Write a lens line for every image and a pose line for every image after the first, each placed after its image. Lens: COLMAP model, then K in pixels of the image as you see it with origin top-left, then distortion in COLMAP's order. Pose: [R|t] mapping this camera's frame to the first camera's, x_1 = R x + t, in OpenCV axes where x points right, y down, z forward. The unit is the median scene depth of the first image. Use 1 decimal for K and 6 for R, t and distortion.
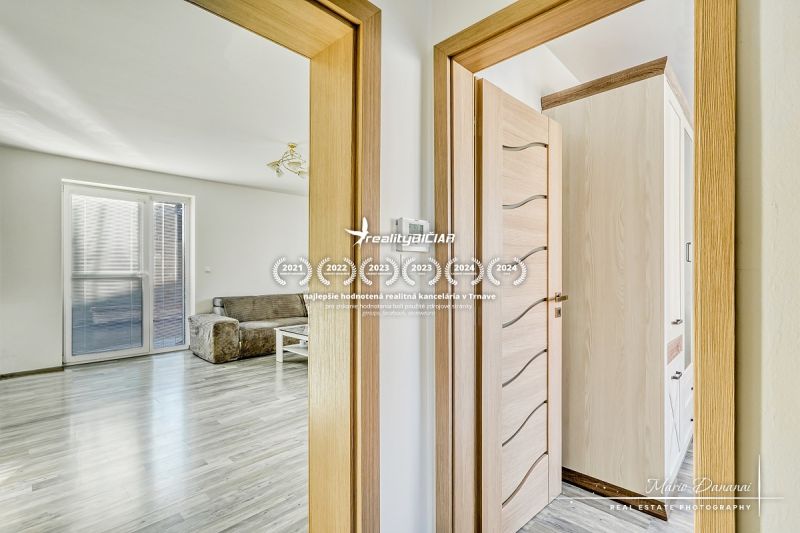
lens RADIAL K [[369.4, 0, 401.7], [0, 369.4, 268.3], [0, 0, 1]] dist [0.000821, 0.000468]
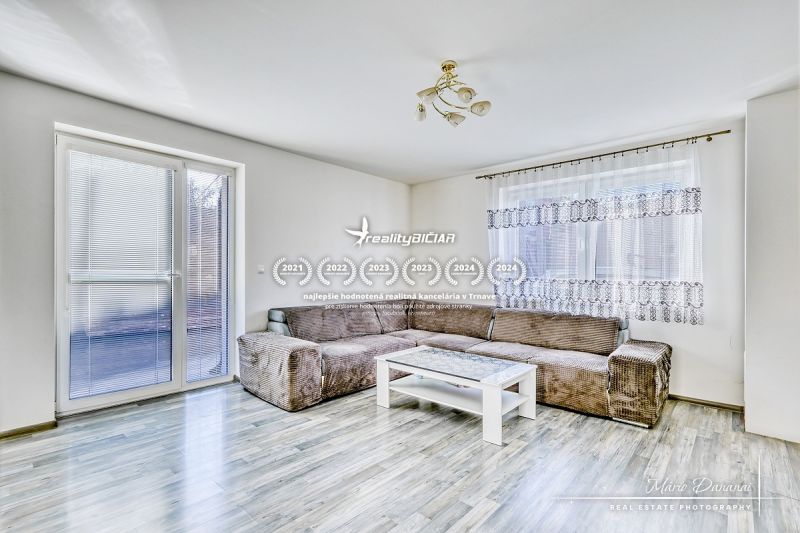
lens RADIAL K [[369.4, 0, 398.7], [0, 369.4, 271.9], [0, 0, 1]] dist [0.000821, 0.000468]
pose [[0.999542, 0.007725, 0.029252, -0.323096], [-0.007882, 0.999955, 0.005281, 0.003073], [-0.029210, -0.005509, 0.999558, 0.324076]]
